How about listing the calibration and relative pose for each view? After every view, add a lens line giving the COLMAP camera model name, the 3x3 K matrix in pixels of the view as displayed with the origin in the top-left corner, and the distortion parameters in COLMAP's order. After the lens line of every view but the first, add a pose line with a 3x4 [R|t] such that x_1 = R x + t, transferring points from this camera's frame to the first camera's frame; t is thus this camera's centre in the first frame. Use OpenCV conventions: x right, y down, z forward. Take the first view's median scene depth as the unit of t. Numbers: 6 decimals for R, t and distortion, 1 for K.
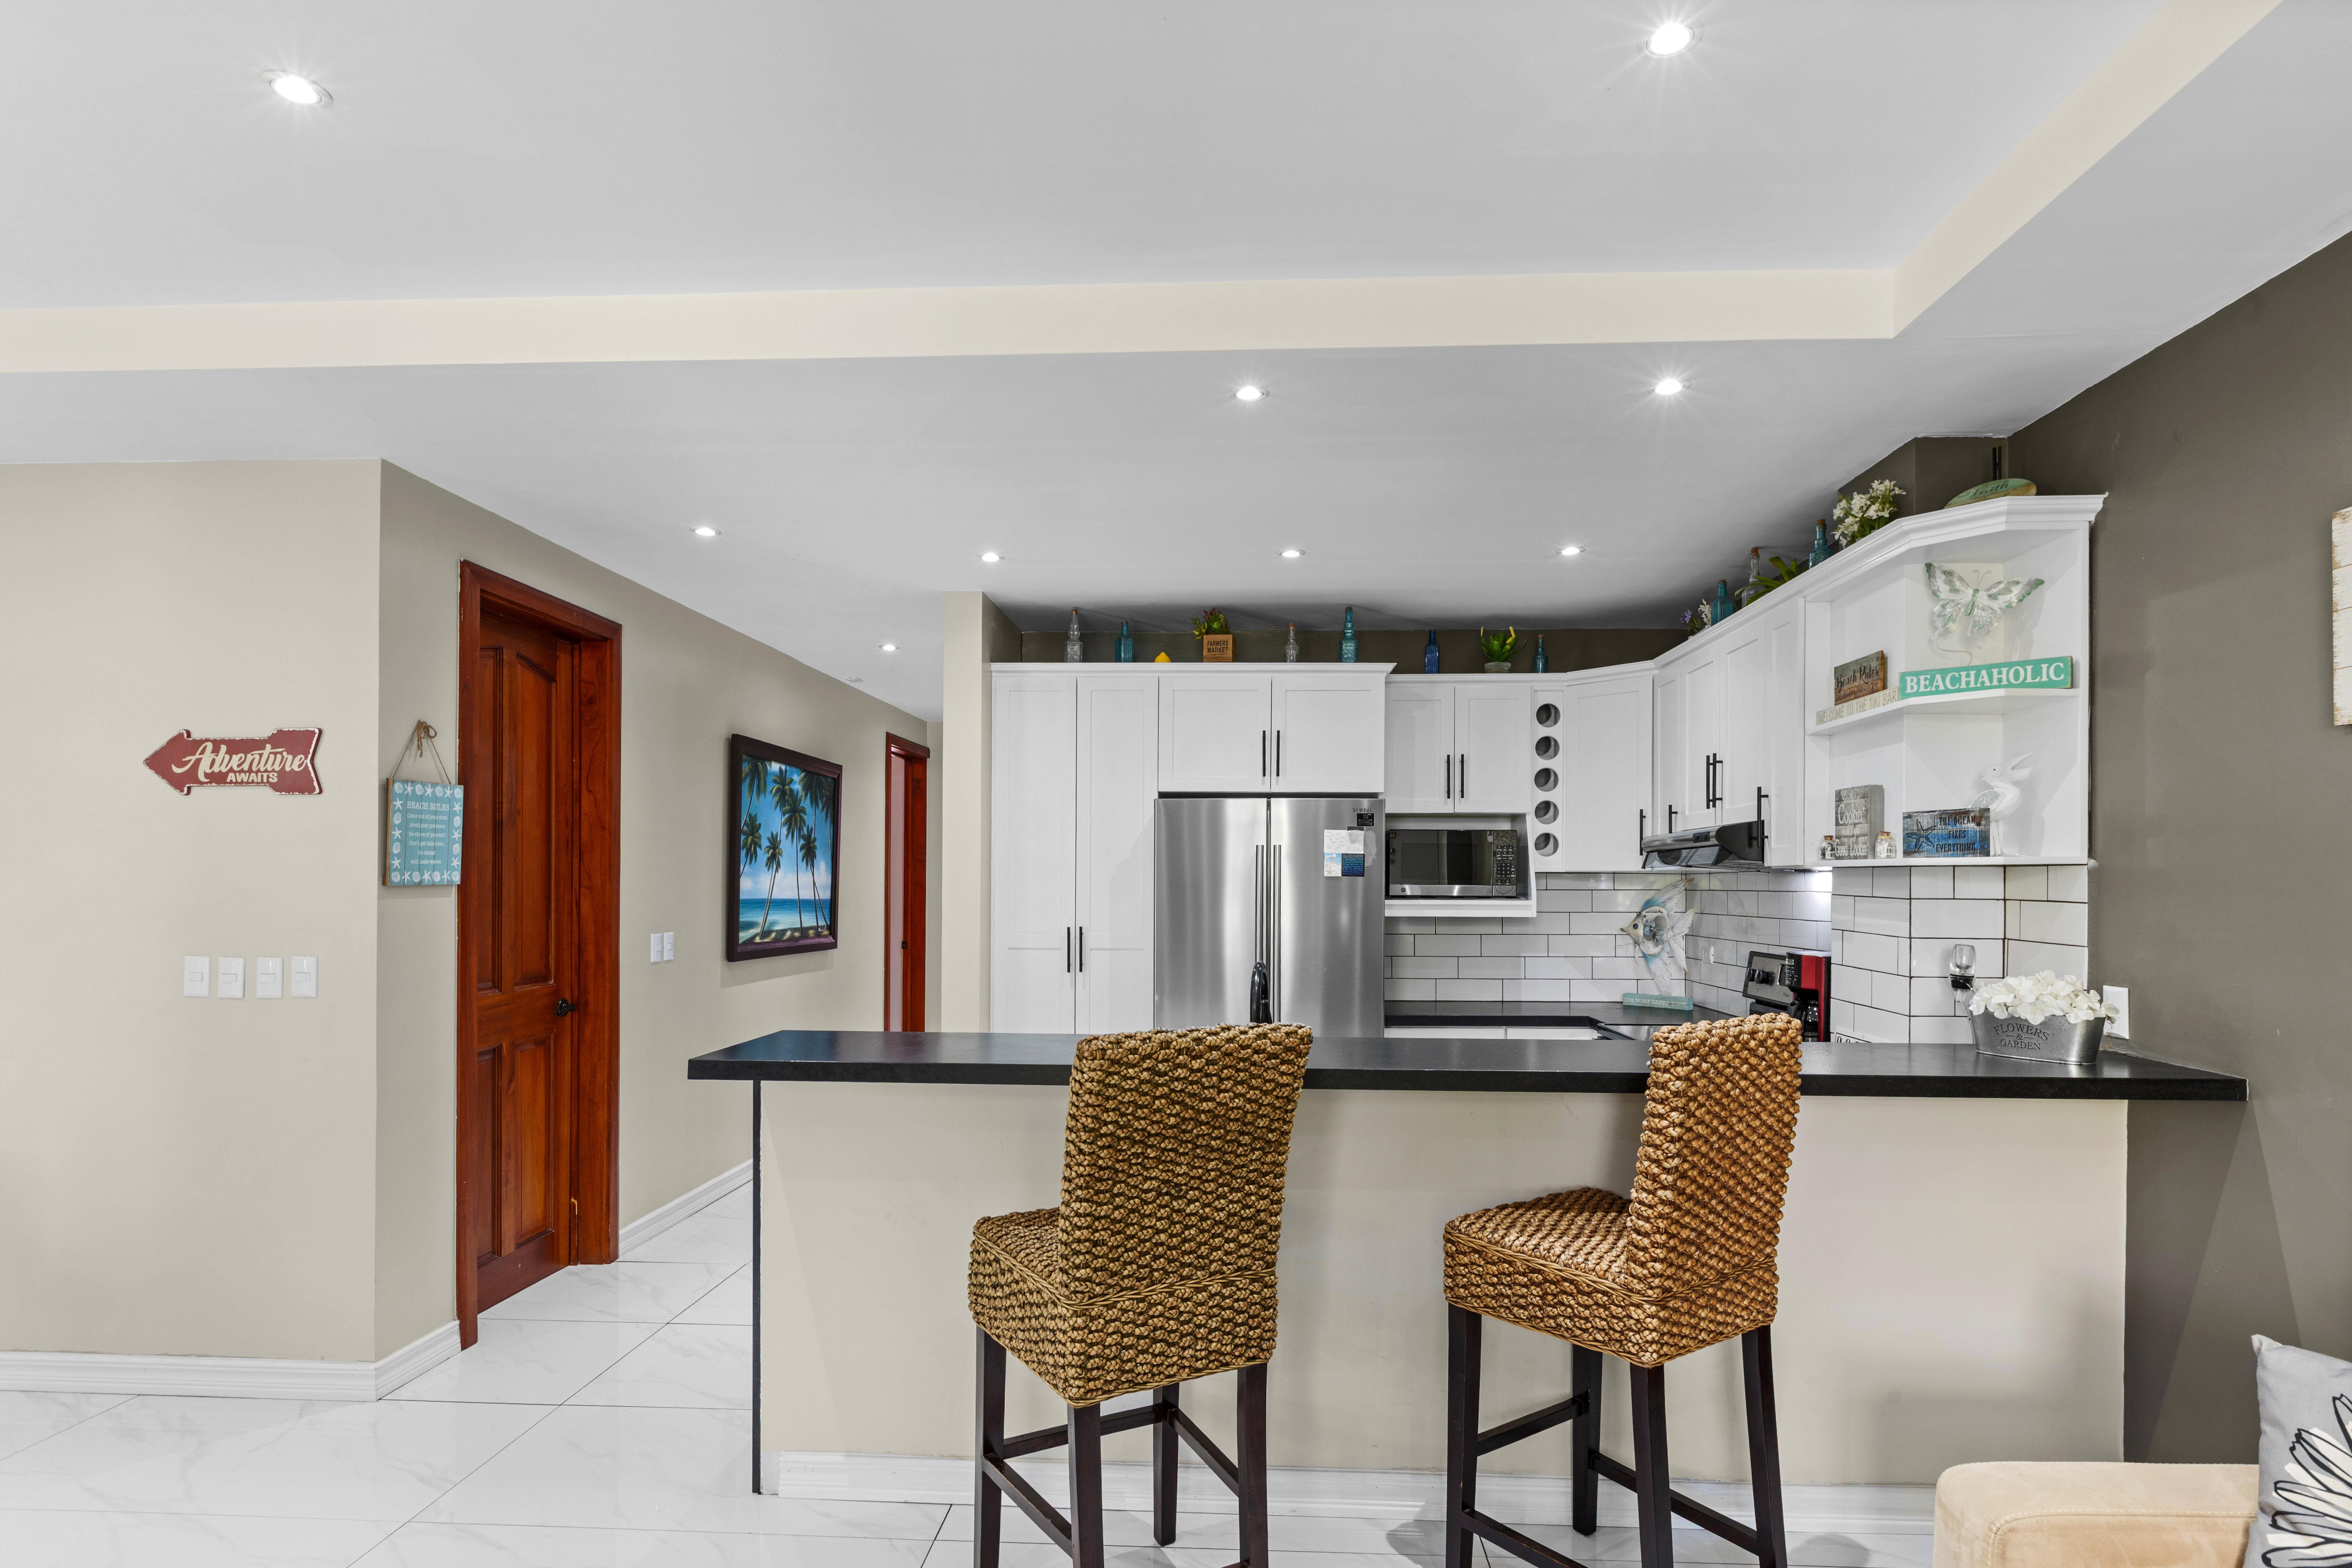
lens RADIAL K [[1209.2, 0, 1189.1], [0, 1209.2, 875.0], [0, 0, 1]] dist [0.000139, -0.000517]
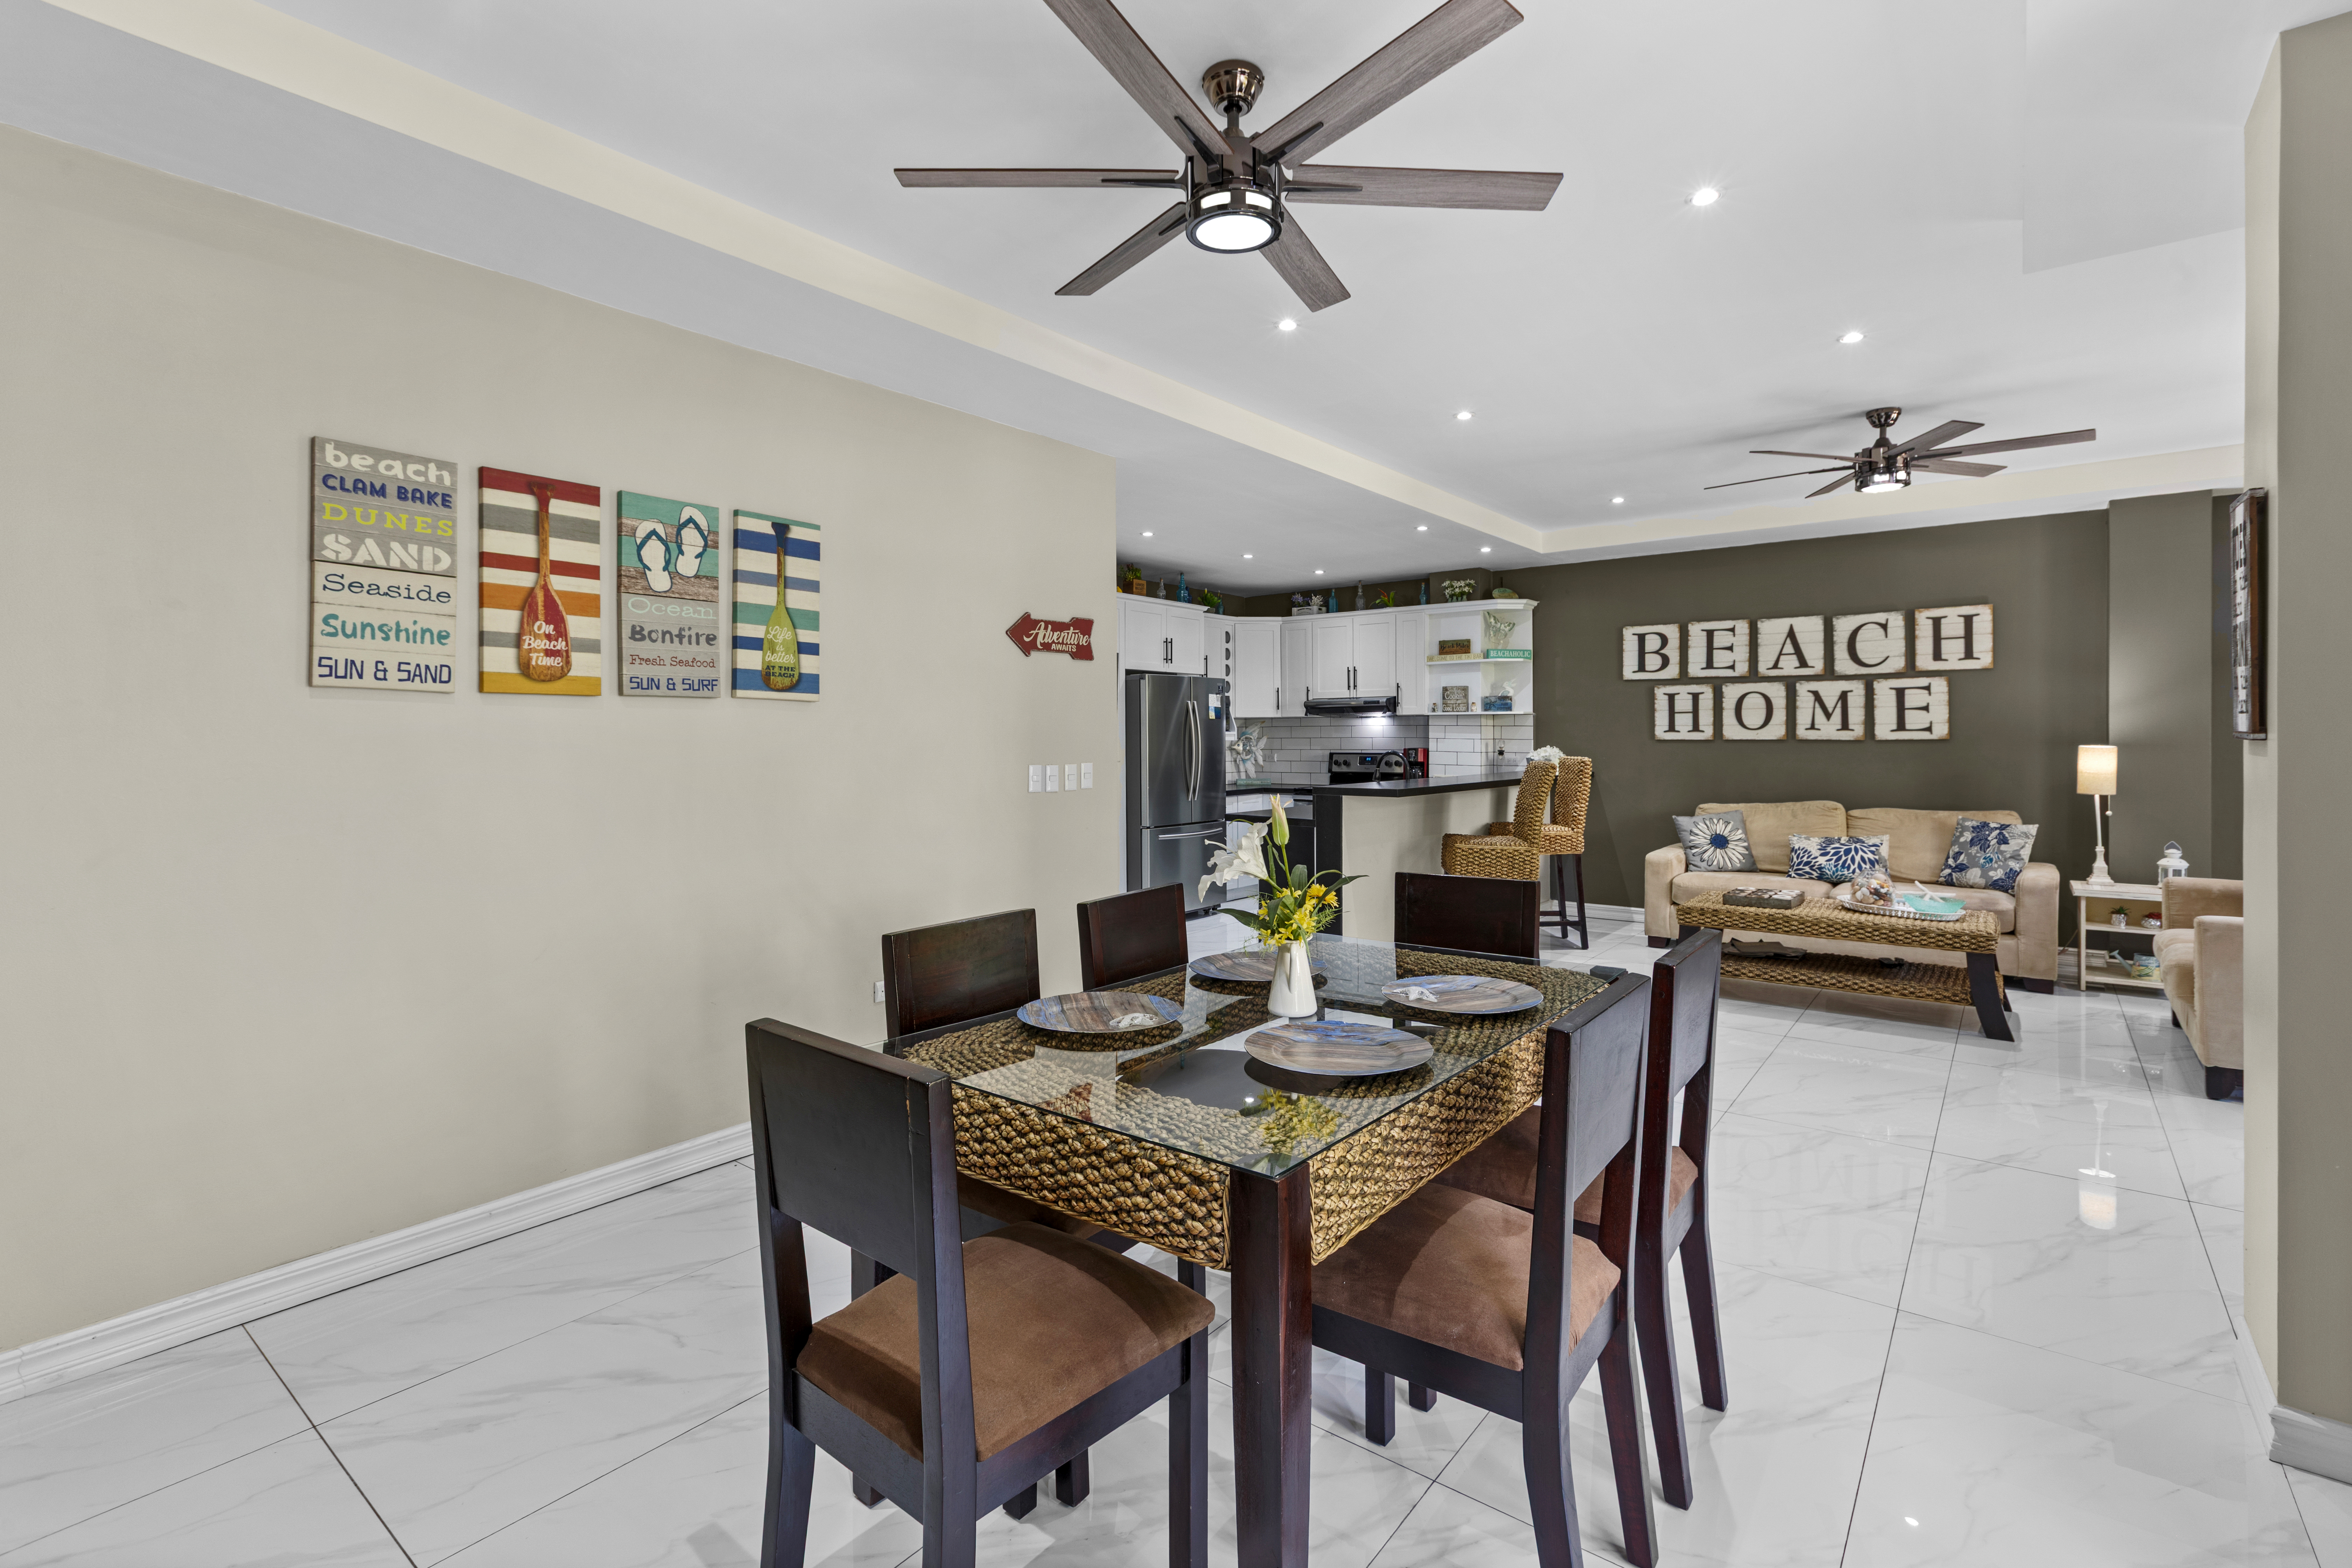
lens RADIAL K [[1065.3, 0, 1178.9], [0, 1065.3, 740.1], [0, 0, 1]] dist [0.001405, 0.000580]
pose [[0.578317, -0.010868, 0.815740, -1.791707], [0.002835, 0.999932, 0.011313, 0.021698], [-0.815807, -0.004230, 0.578308, 0.096419]]
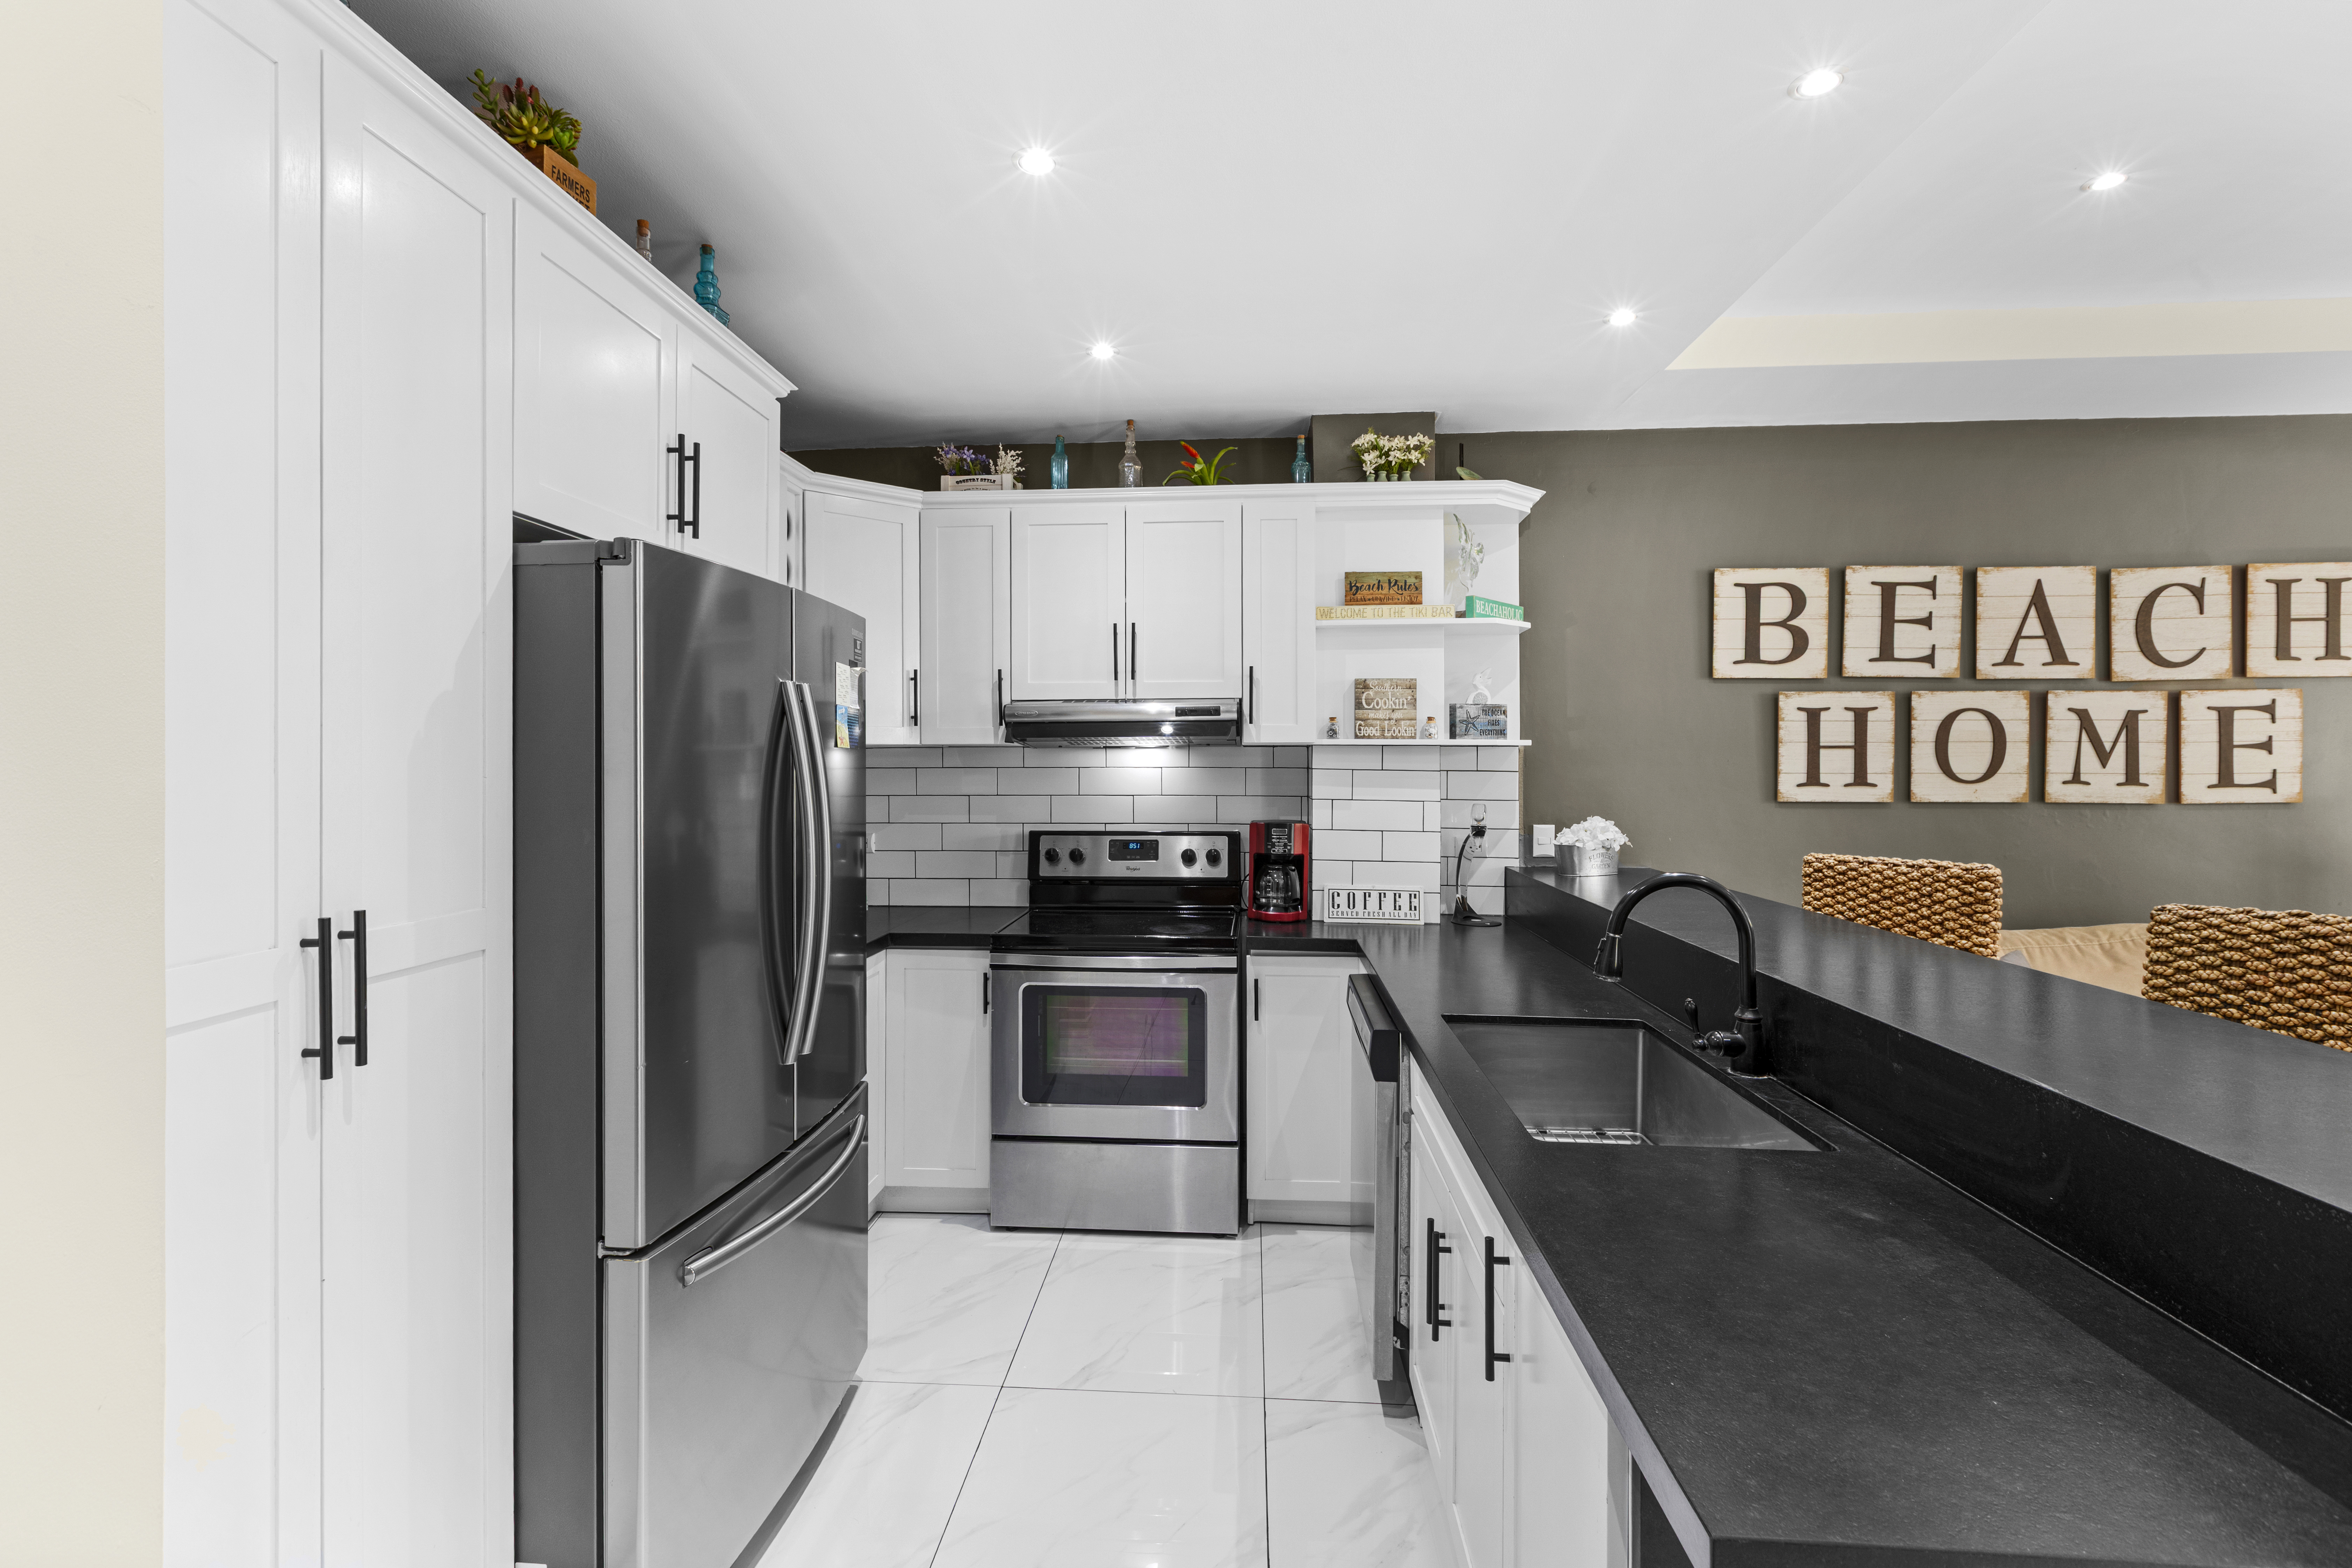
lens RADIAL K [[1086.0, 0, 1180.5], [0, 1086.0, 757.1], [0, 0, 1]] dist [-0.000928, -0.000417]
pose [[0.015259, 0.000909, 0.999883, -0.519266], [-0.004661, 0.999989, -0.000838, 0.006732], [-0.999873, -0.004648, 0.015263, 1.166839]]
